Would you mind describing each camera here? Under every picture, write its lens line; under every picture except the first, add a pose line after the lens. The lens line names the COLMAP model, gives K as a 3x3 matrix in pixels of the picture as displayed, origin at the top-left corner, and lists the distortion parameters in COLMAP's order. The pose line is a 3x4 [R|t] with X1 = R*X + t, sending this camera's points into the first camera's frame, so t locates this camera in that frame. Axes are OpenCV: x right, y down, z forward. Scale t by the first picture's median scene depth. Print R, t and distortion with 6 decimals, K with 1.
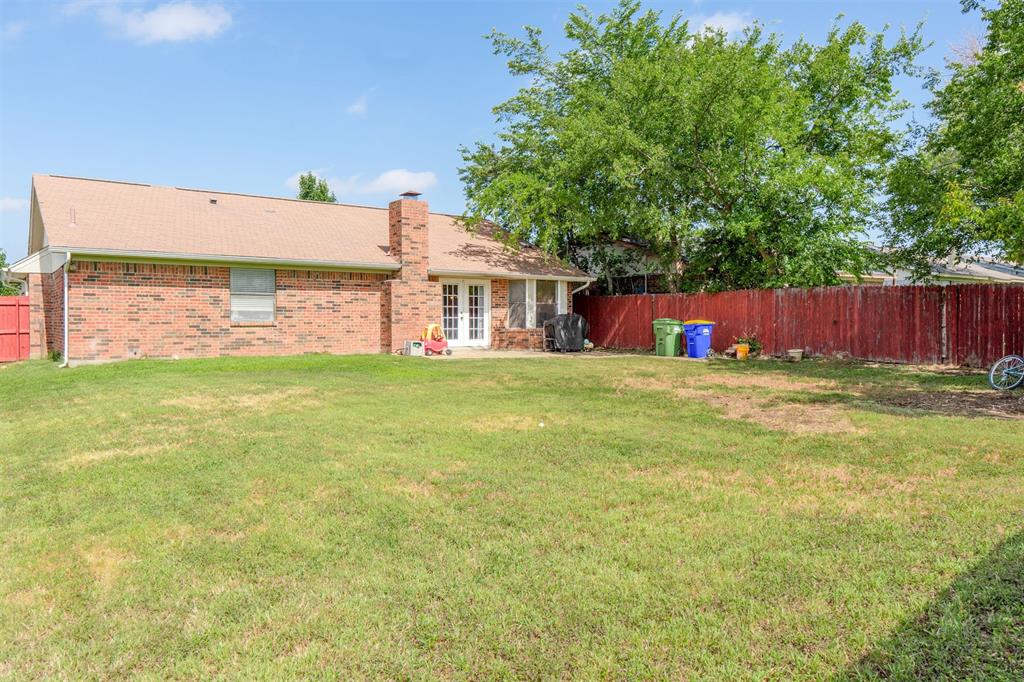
lens RADIAL K [[759.0, 0, 512.0], [0, 759.0, 341.0], [0, 0, 1]] dist [-0.001867, -0.001240]
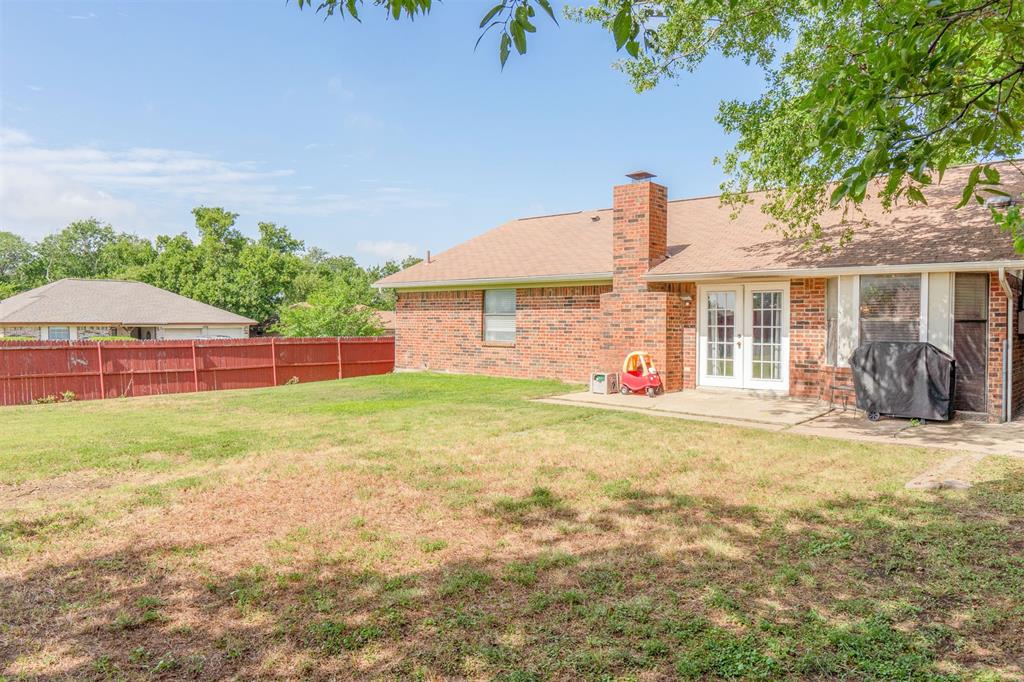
lens RADIAL K [[759.0, 0, 512.0], [0, 759.0, 341.0], [0, 0, 1]] dist [-0.001867, -0.001240]
pose [[0.157470, 0.025768, -0.987188, 0.542700], [-0.033559, 0.999222, 0.020729, -0.039965], [0.986953, 0.029865, 0.158212, 0.710665]]
